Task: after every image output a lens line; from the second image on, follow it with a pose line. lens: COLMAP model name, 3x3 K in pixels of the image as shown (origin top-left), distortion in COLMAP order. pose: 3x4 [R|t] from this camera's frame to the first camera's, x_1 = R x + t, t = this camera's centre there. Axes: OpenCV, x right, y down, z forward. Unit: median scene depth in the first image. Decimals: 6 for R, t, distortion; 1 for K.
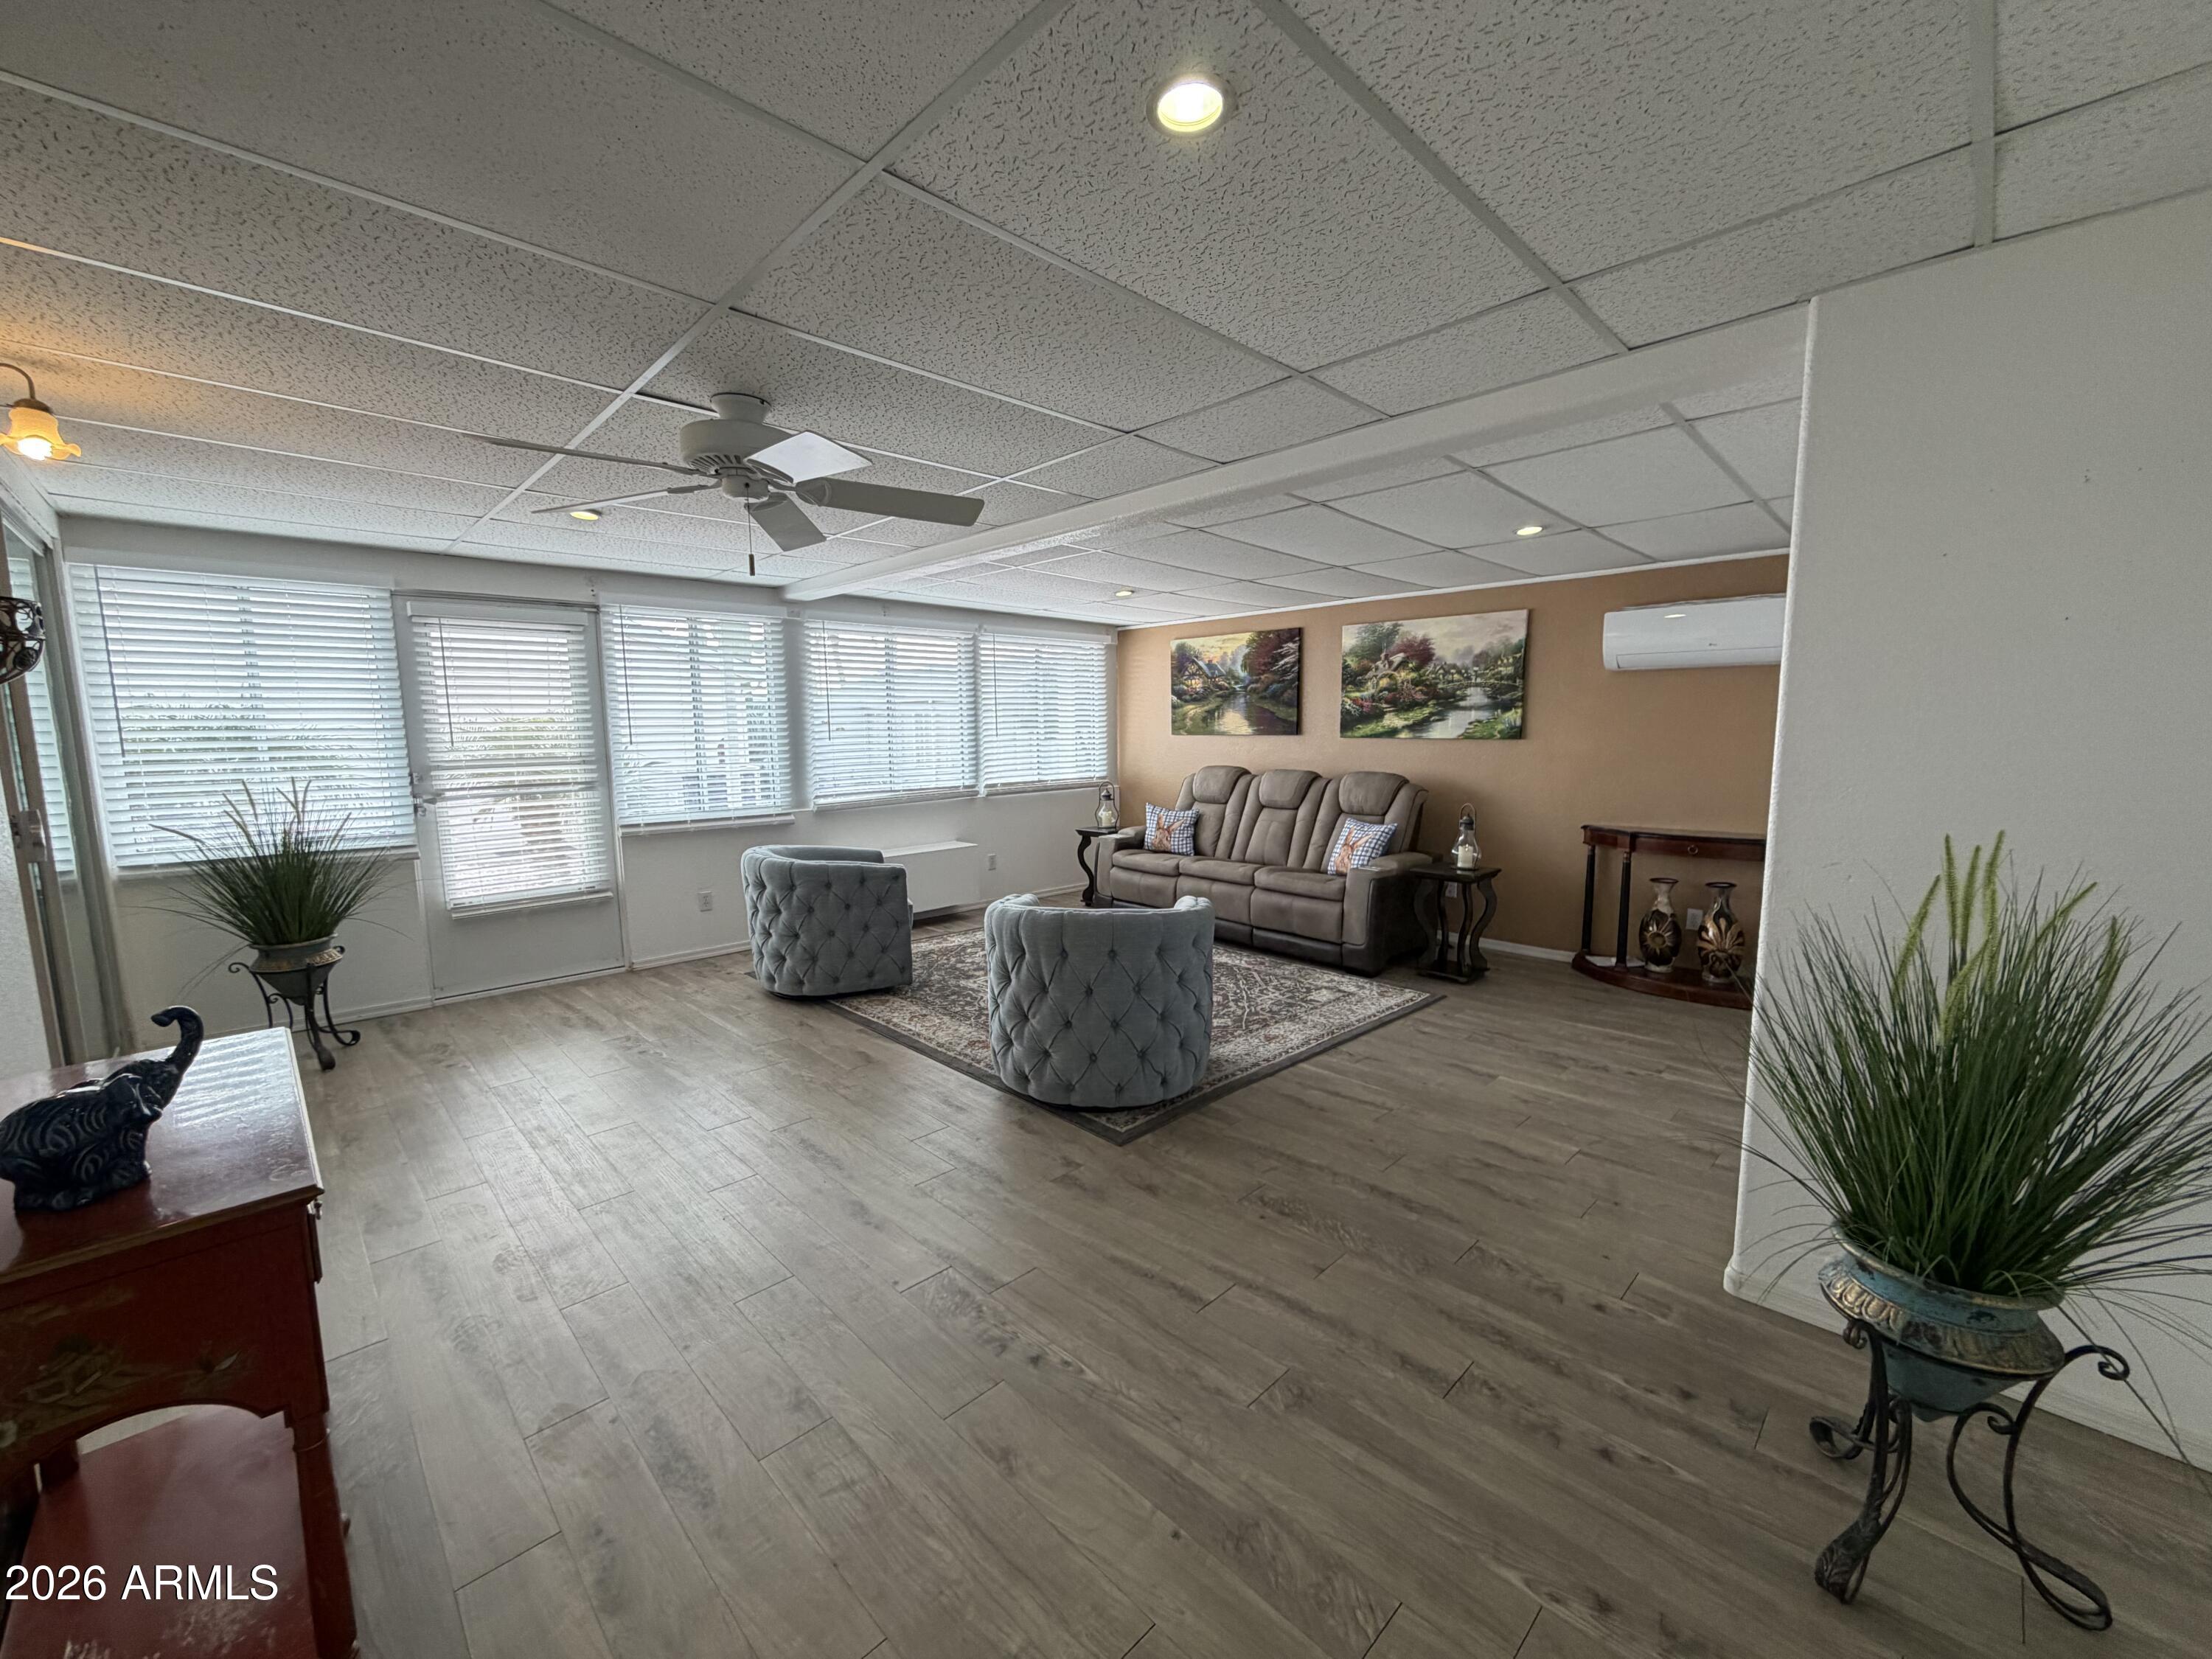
lens RADIAL K [[884.3, 0, 1093.9], [0, 884.3, 837.9], [0, 0, 1]] dist [0.000325, 0.000321]
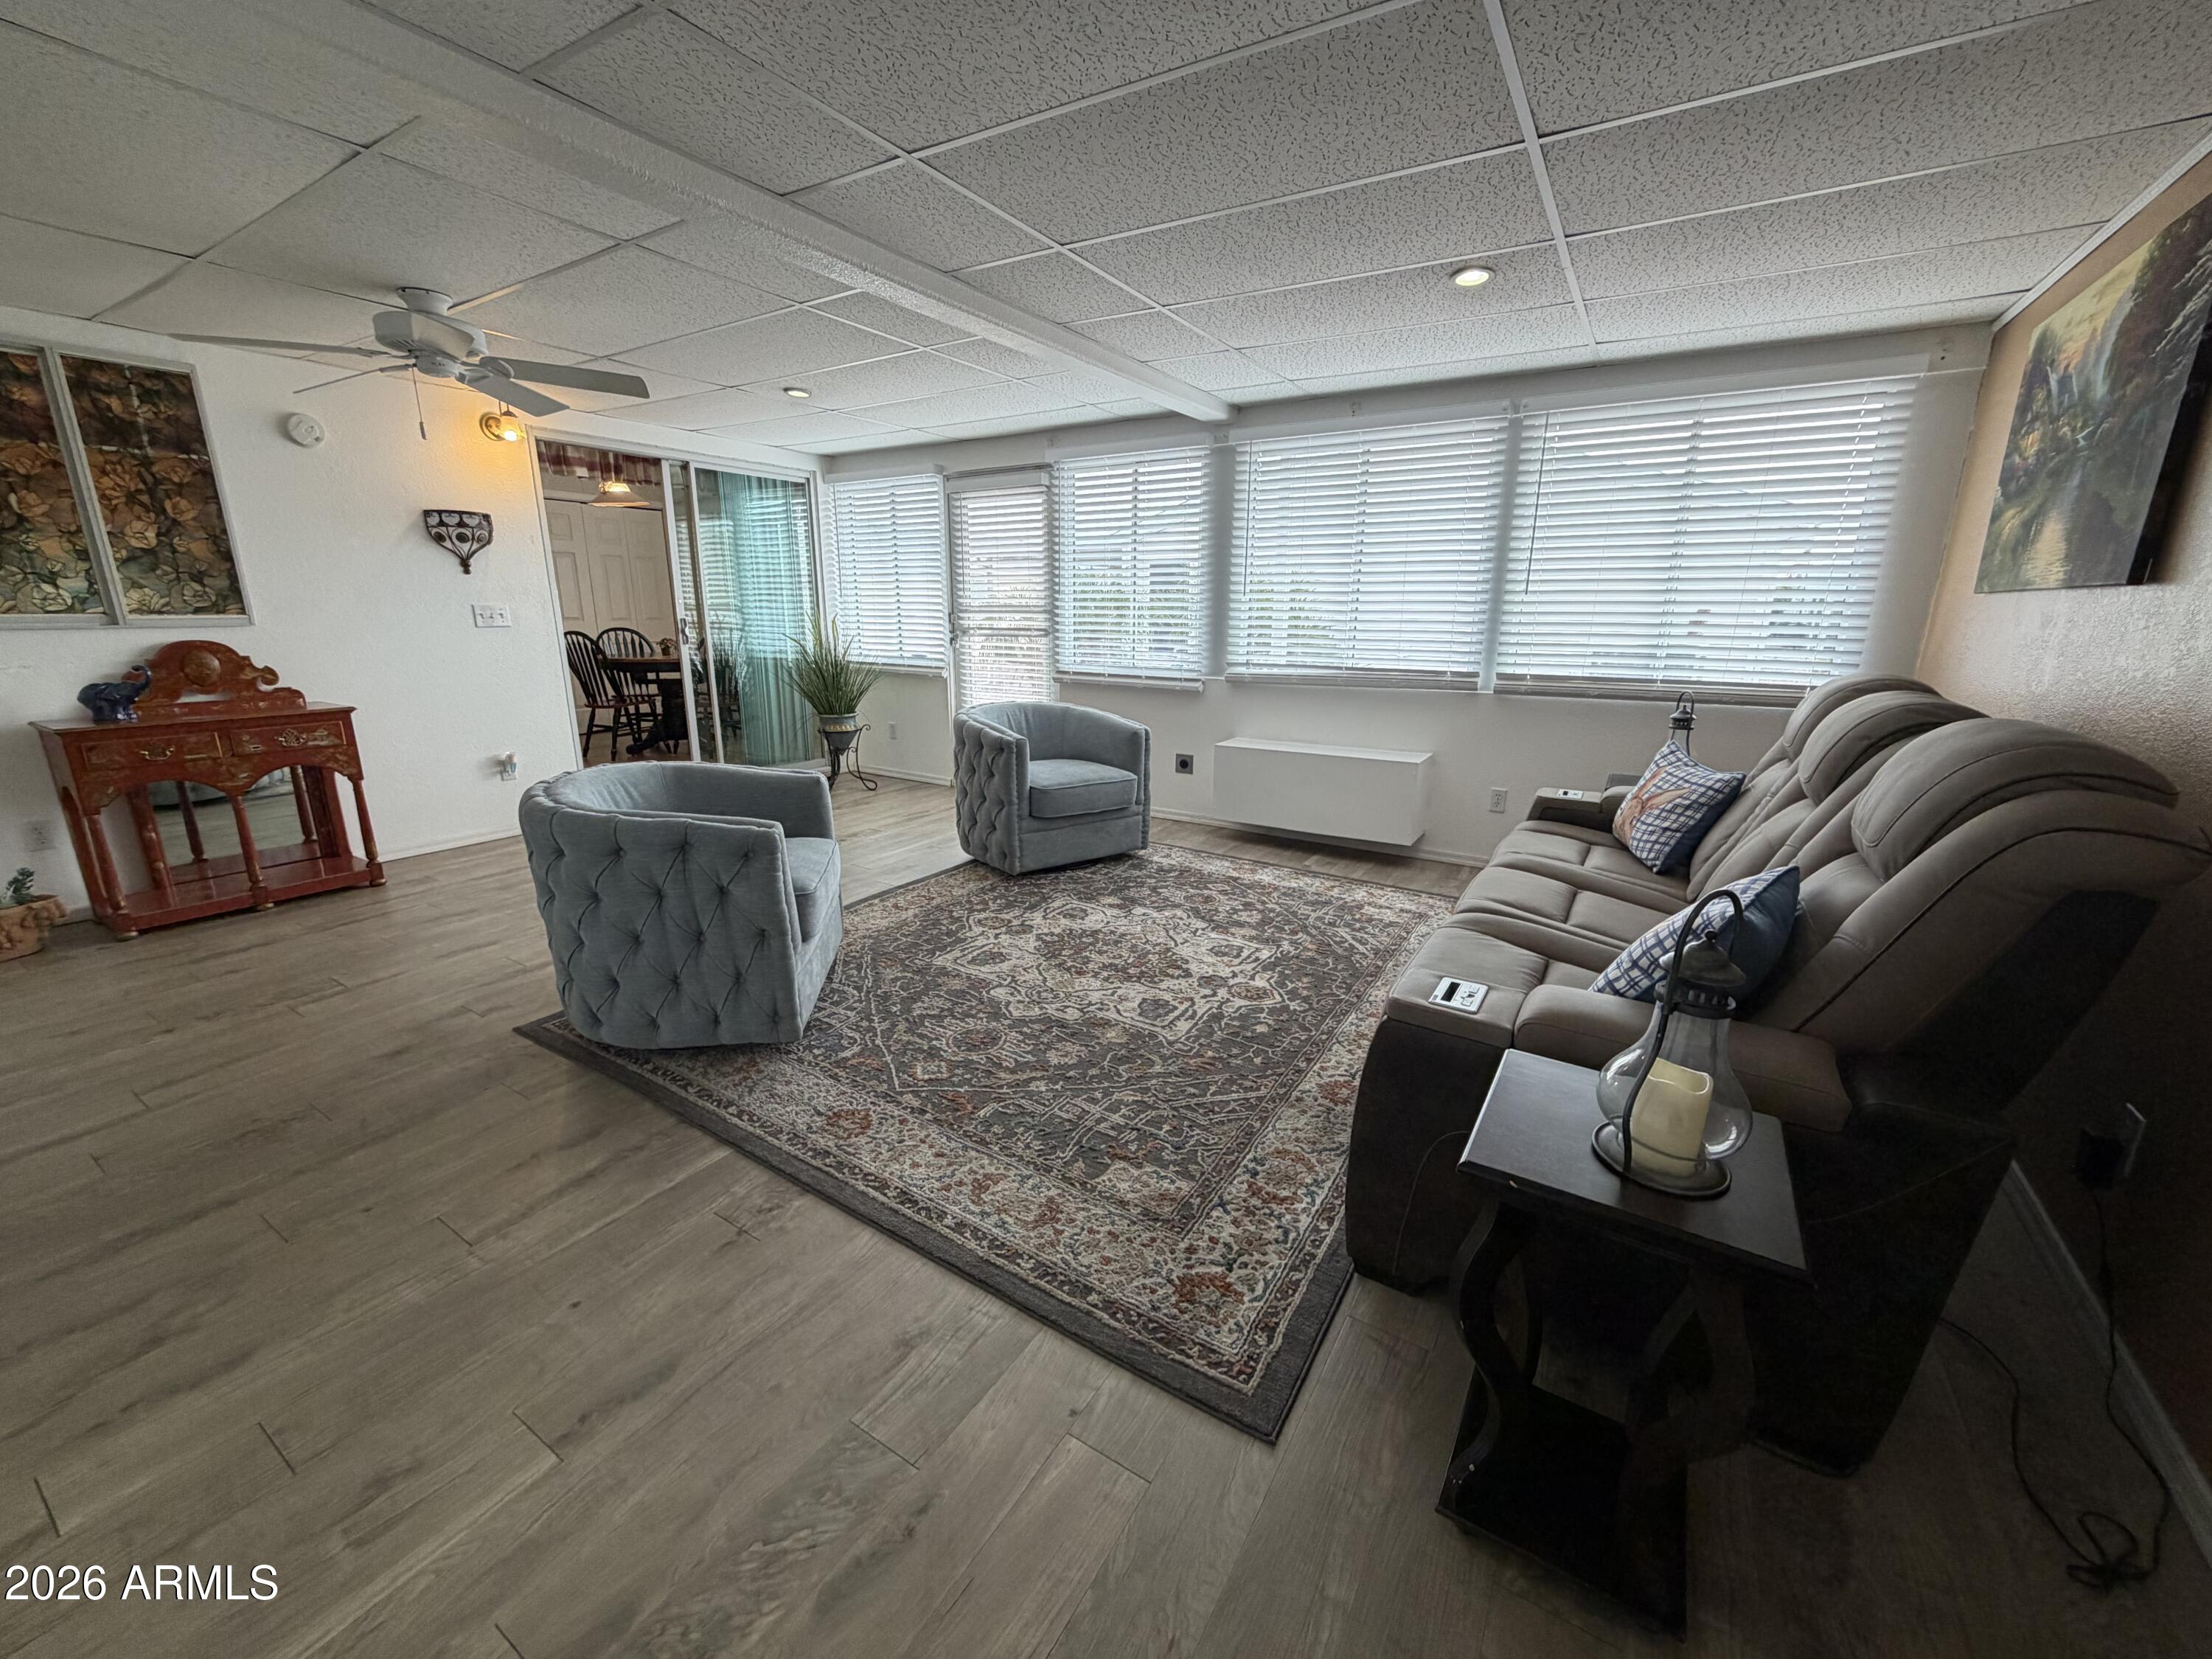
lens RADIAL K [[884.3, 0, 1096.6], [0, 884.3, 826.2], [0, 0, 1]] dist [0.000325, 0.000321]
pose [[0.228432, 0.247277, -0.941633, 0.637469], [-0.131931, 0.966147, 0.221709, -0.086679], [0.964579, 0.073585, 0.253322, 0.878028]]
